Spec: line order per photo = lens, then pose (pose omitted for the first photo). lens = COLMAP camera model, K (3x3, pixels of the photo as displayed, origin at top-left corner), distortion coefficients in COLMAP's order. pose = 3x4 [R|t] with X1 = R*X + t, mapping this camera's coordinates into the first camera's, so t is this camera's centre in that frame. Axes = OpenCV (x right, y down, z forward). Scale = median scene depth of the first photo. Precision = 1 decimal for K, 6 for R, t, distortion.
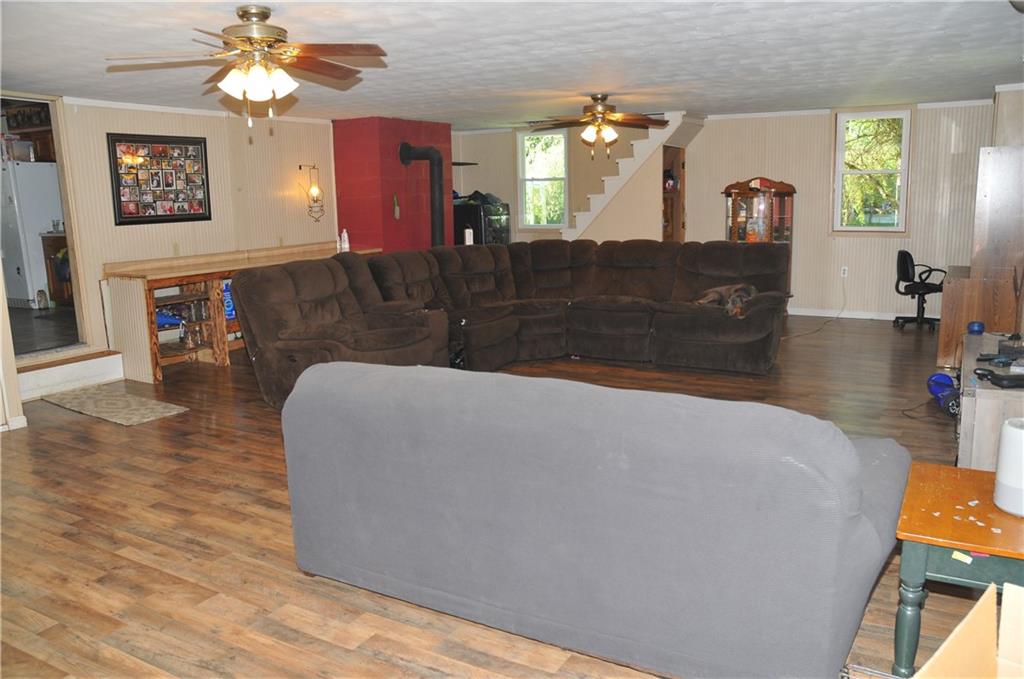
lens RADIAL K [[843.9, 0, 512.0], [0, 843.9, 339.5], [0, 0, 1]] dist [-0.161898, 0.002625]
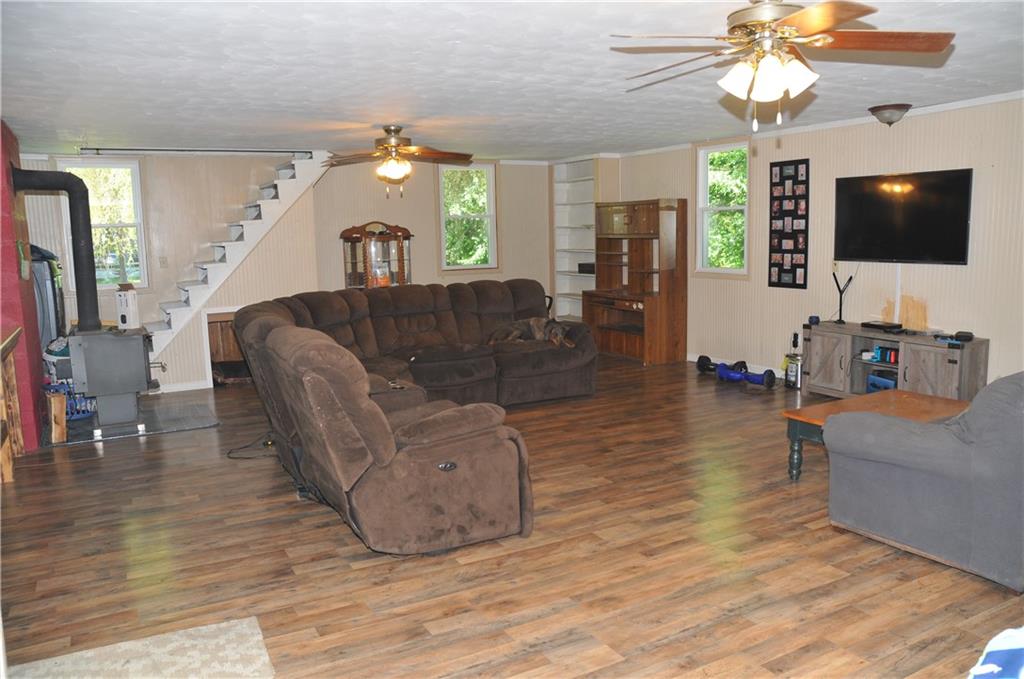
lens RADIAL K [[833.5, 0, 548.5], [0, 833.5, 341.9], [0, 0, 1]] dist [-0.158730, 0.143418]
pose [[0.482475, -0.114922, 0.868338, -0.875025], [0.170511, 0.984713, 0.035583, -0.097337], [-0.859153, 0.130893, 0.494695, 0.638892]]
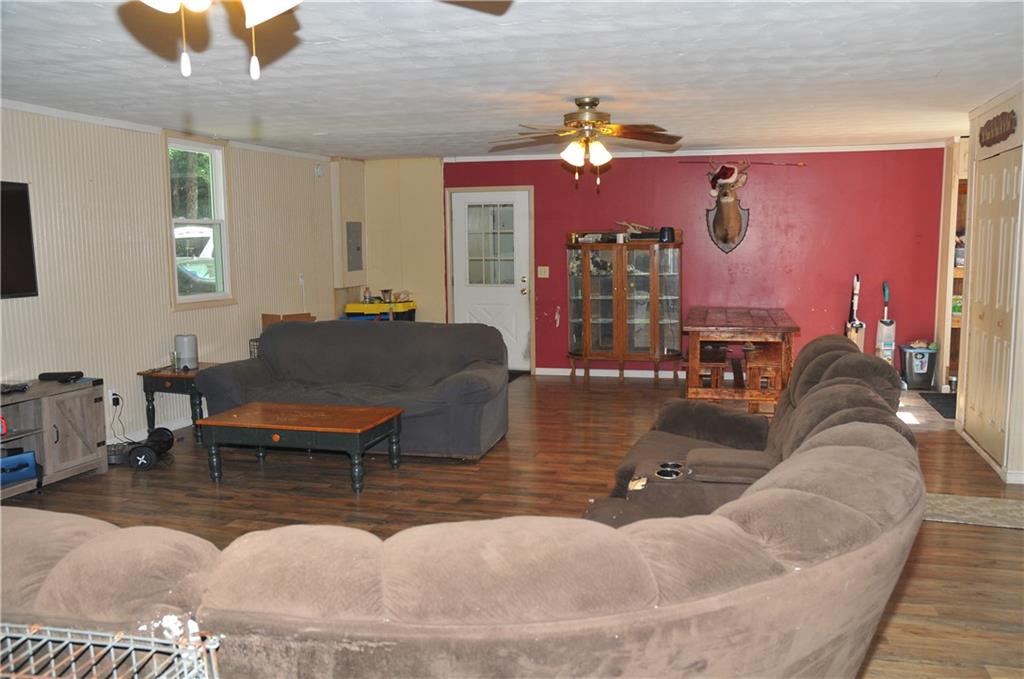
lens RADIAL K [[833.5, 0, 548.5], [0, 833.5, 341.9], [0, 0, 1]] dist [-0.158730, 0.143418]
pose [[-0.958650, 0.055498, -0.279125, 0.096855], [-0.028134, 0.957515, 0.287007, -0.305692], [0.283194, 0.282992, -0.916361, 1.763433]]
